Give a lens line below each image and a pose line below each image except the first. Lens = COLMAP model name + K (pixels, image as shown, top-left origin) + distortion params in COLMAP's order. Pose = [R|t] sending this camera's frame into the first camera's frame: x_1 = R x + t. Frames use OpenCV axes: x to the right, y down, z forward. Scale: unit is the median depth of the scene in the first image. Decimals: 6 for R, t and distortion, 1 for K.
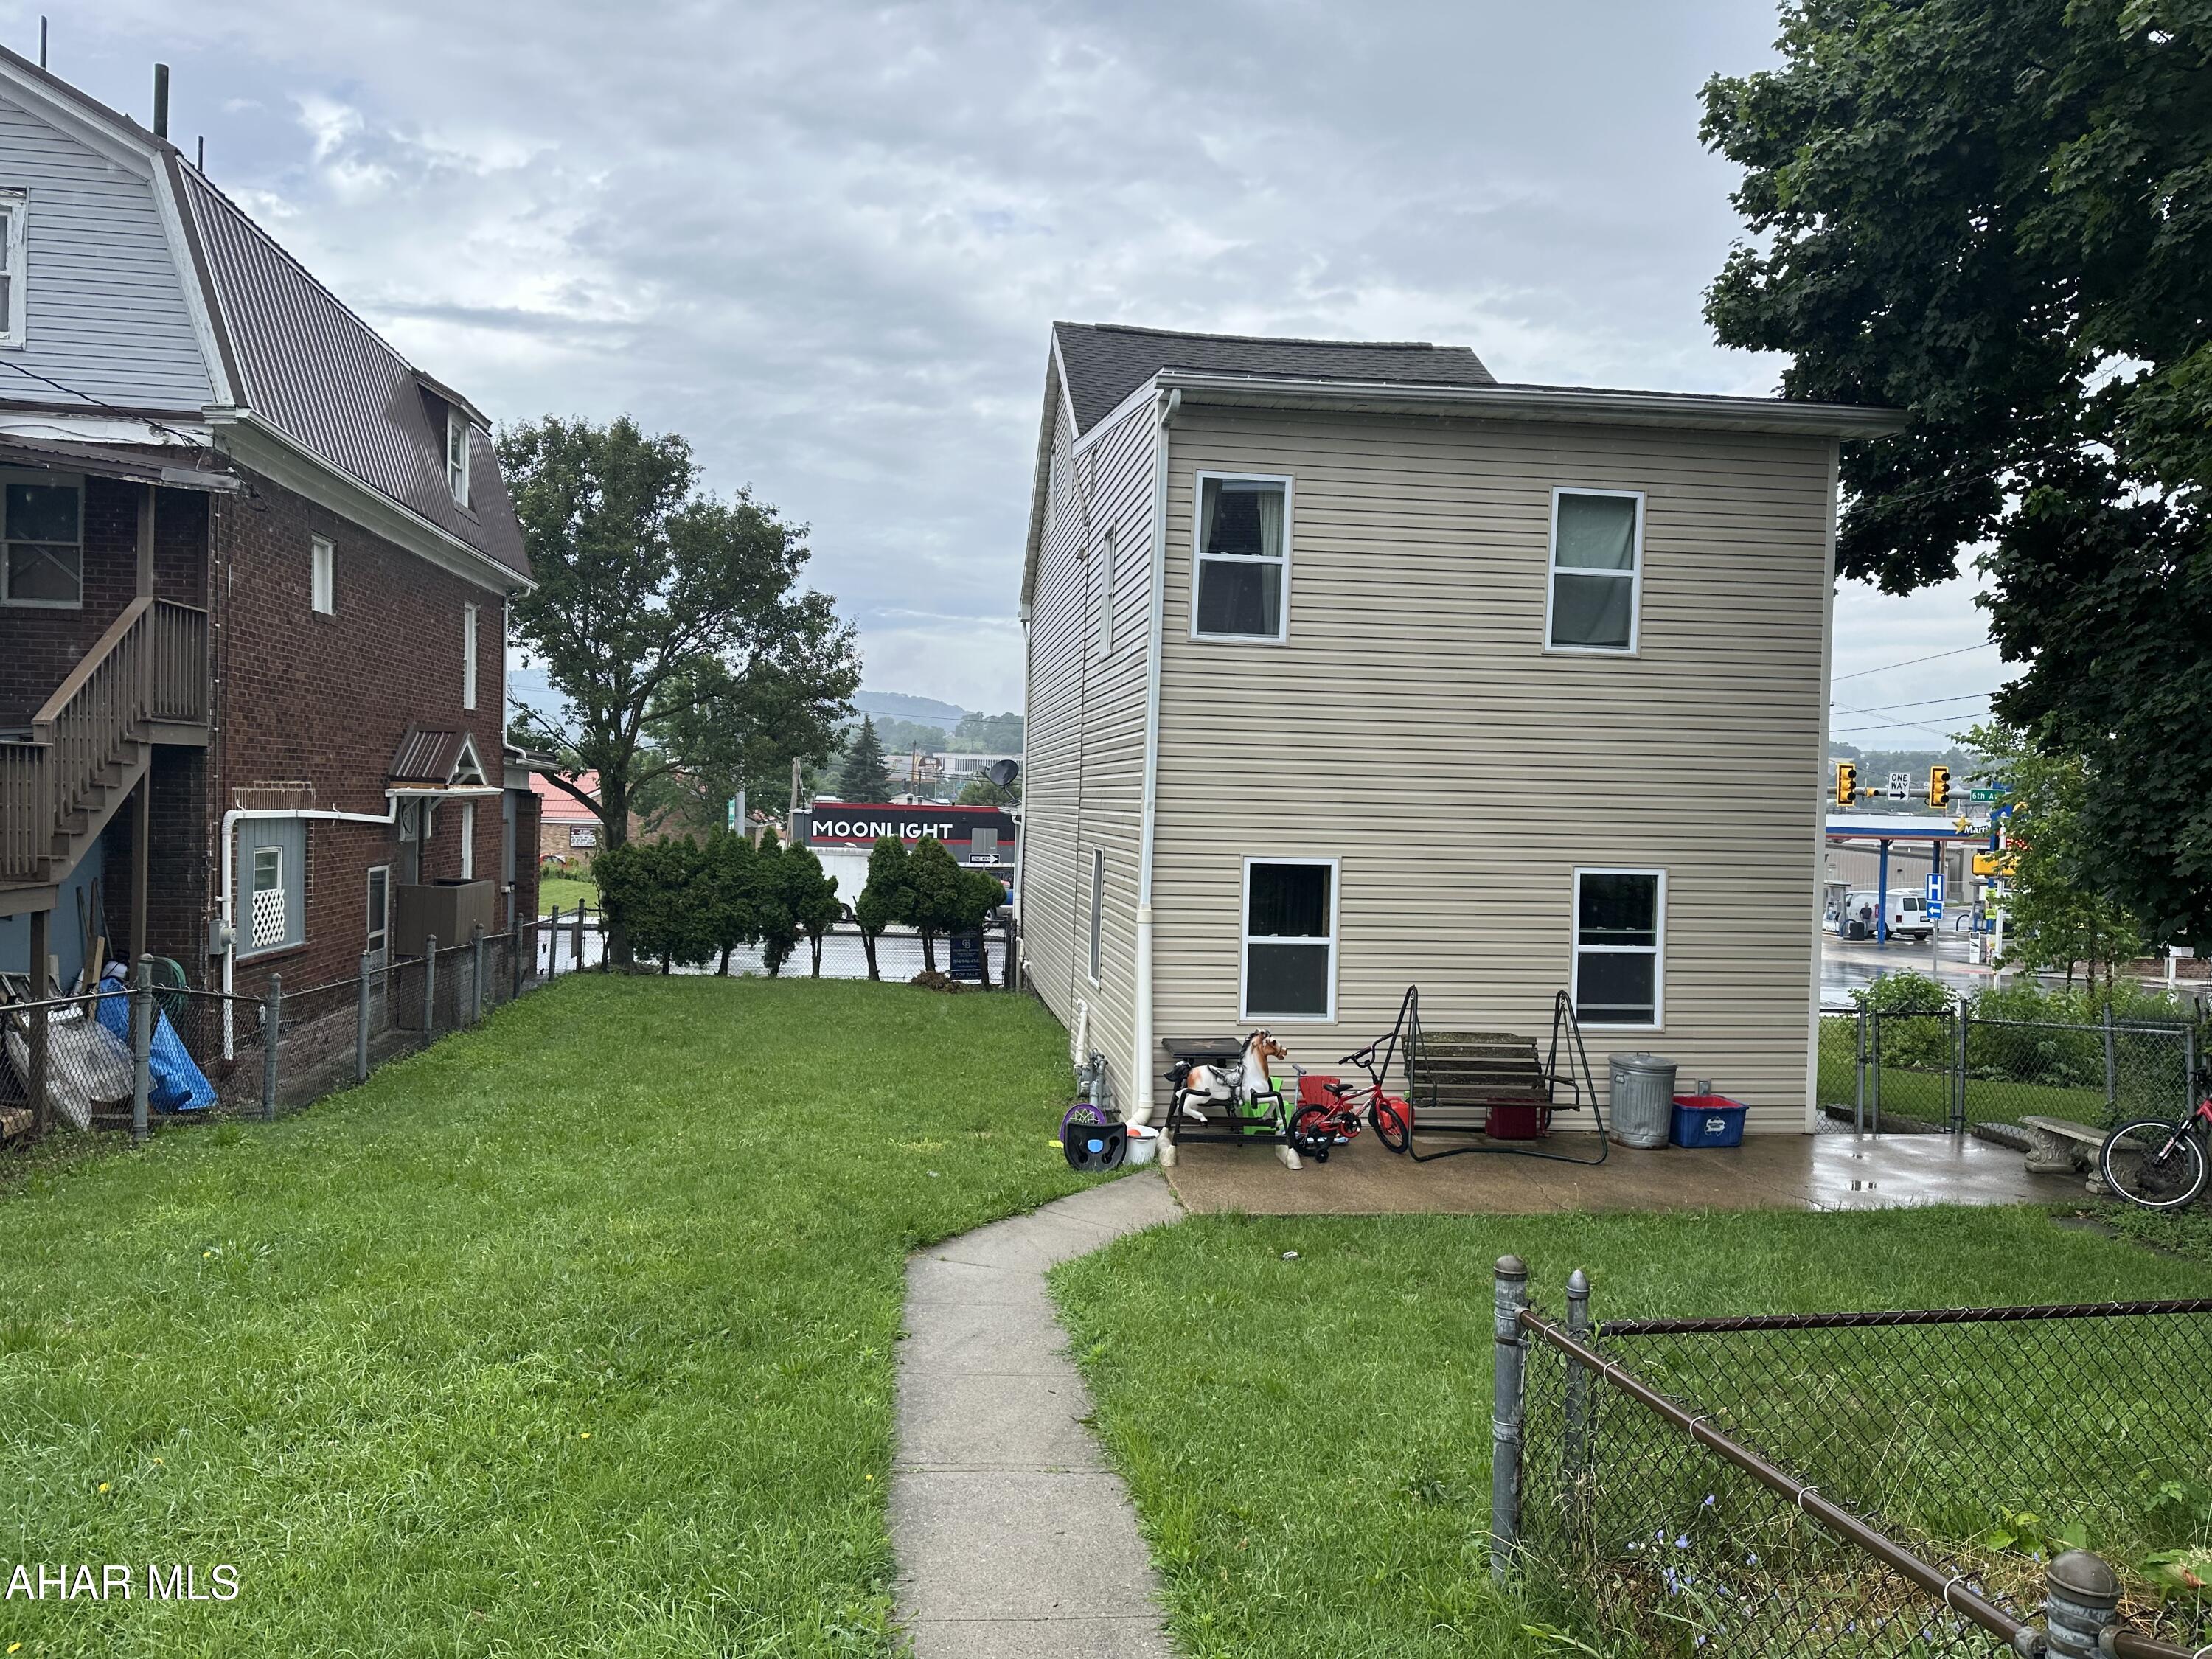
lens RADIAL K [[1554.4, 0, 1098.9], [0, 1554.4, 825.5], [0, 0, 1]] dist [0.083378, -0.016985]
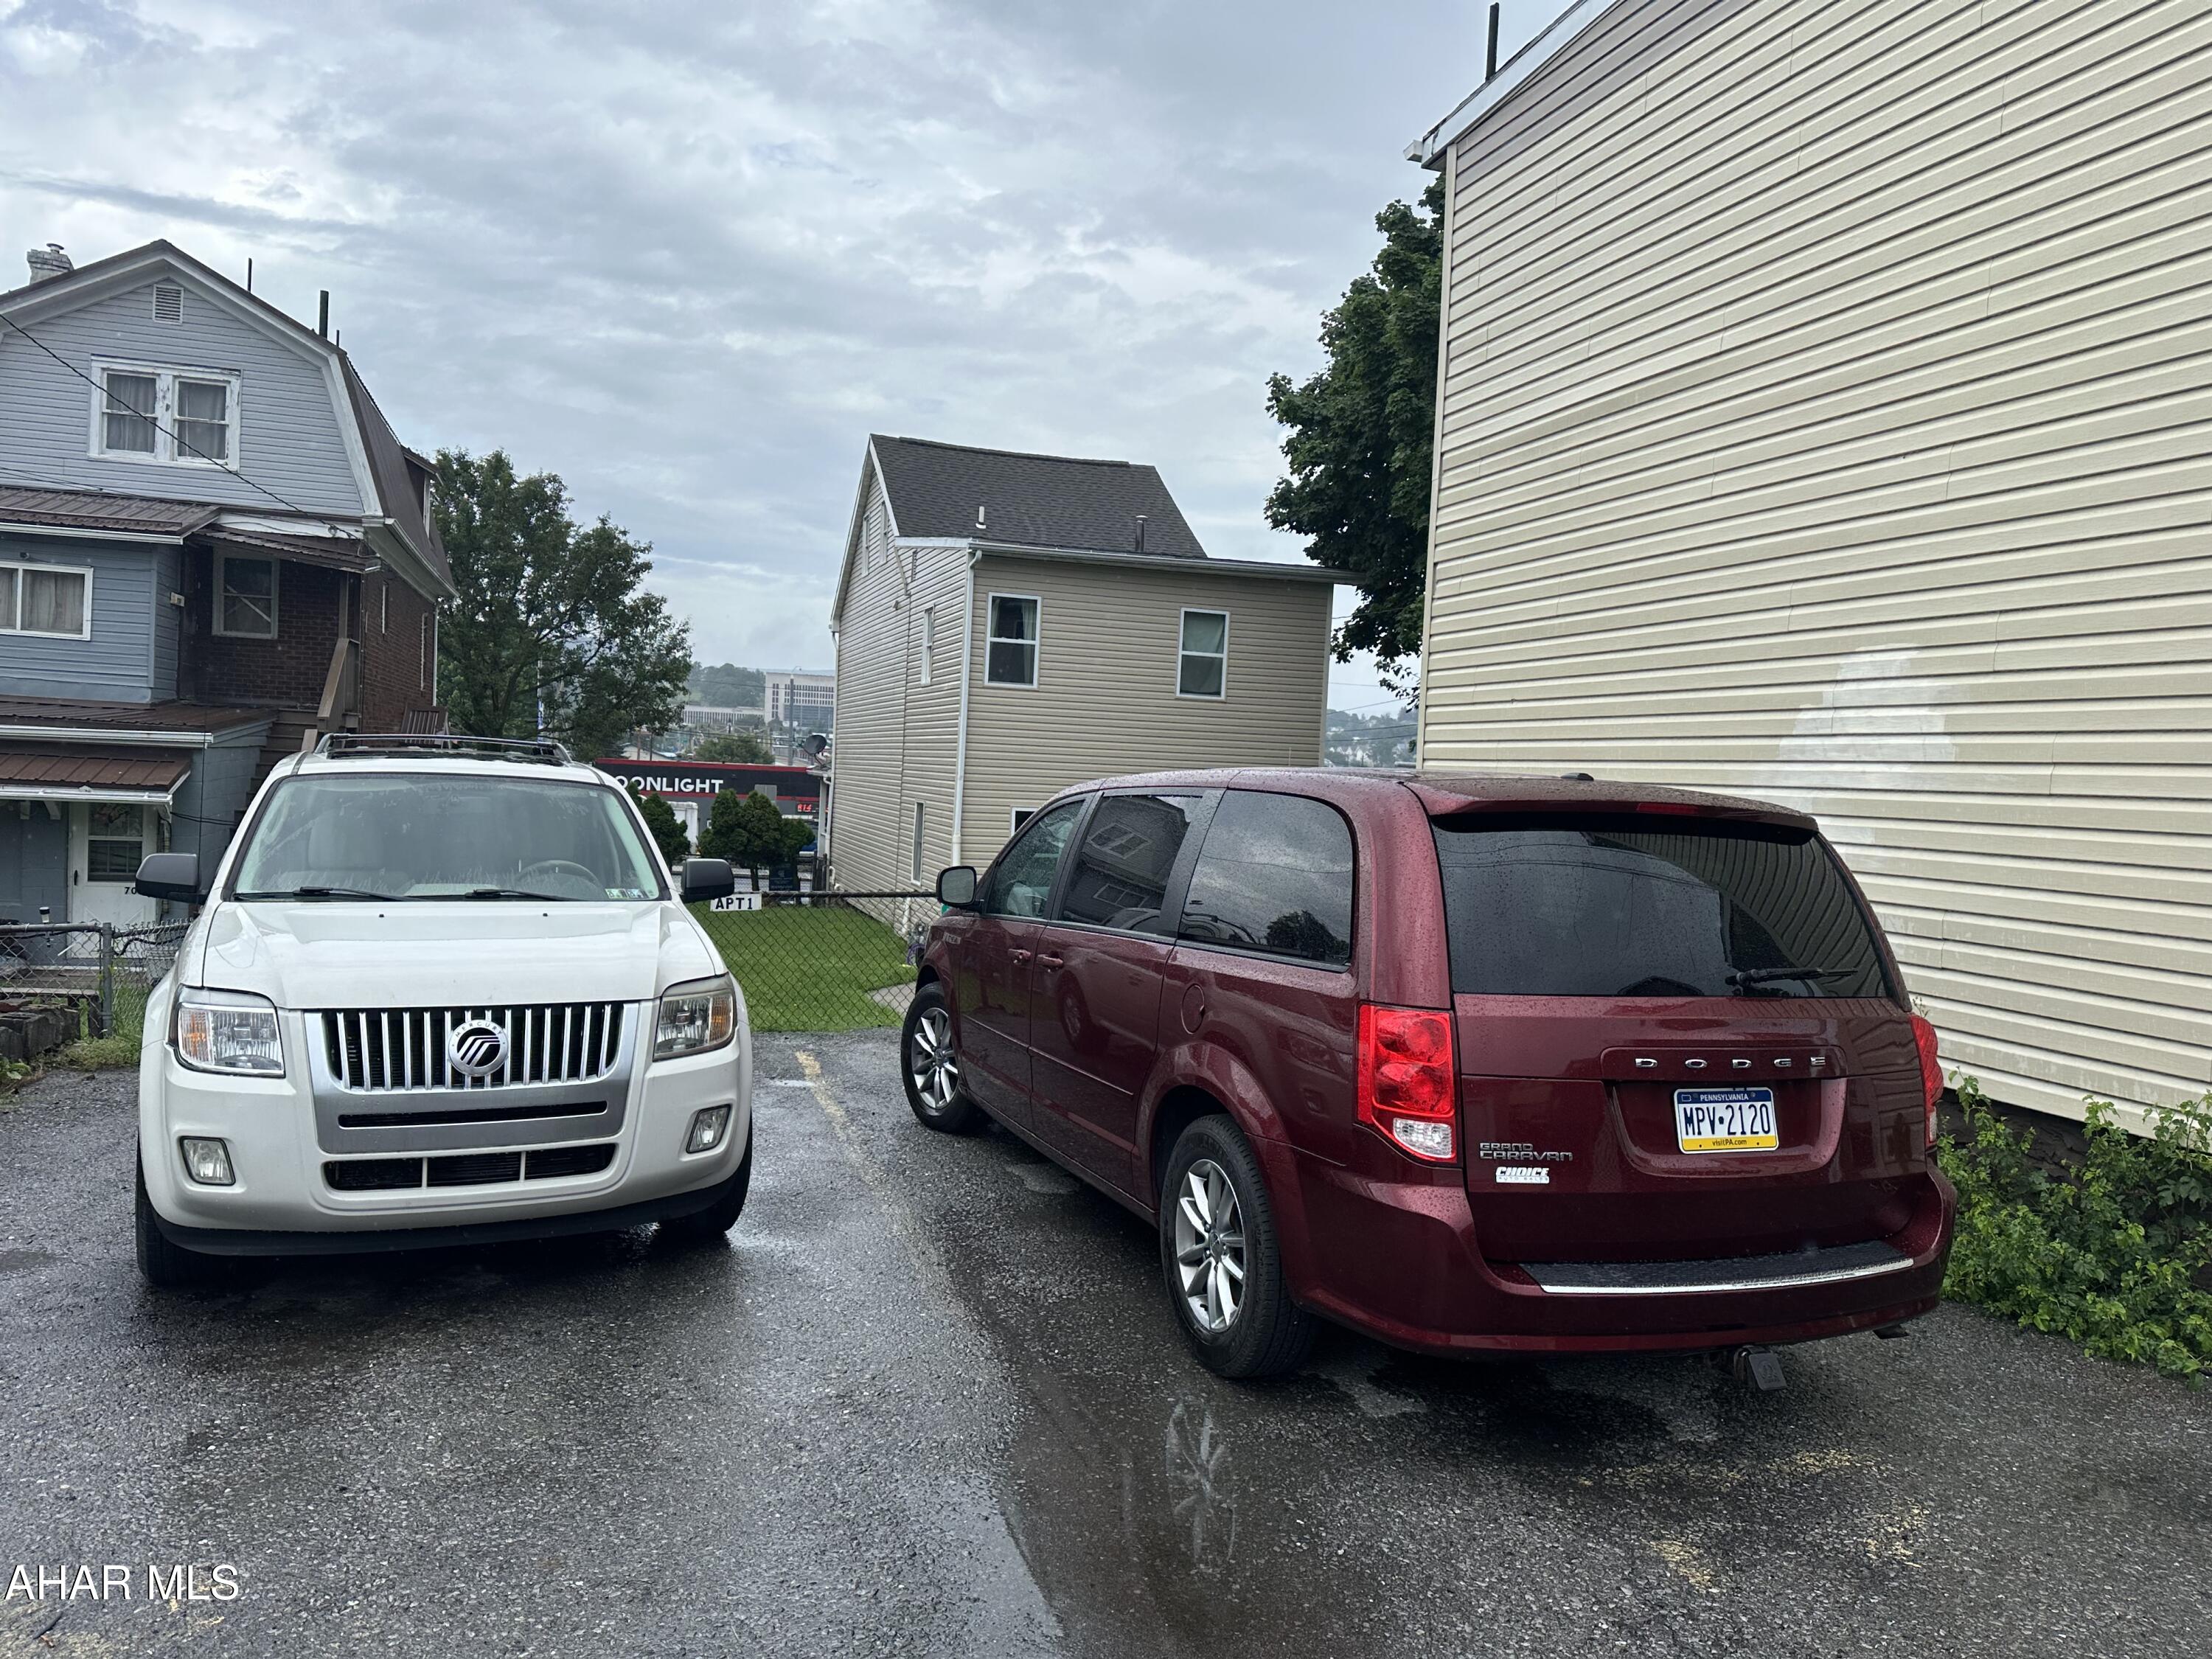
lens RADIAL K [[1554.4, 0, 1102.1], [0, 1554.4, 840.6], [0, 0, 1]] dist [0.083378, -0.016985]
pose [[0.983813, 0.010944, 0.178861, -0.110560], [-0.017376, 0.999256, 0.034434, -0.003981], [-0.178351, -0.036985, 0.983272, -0.694900]]
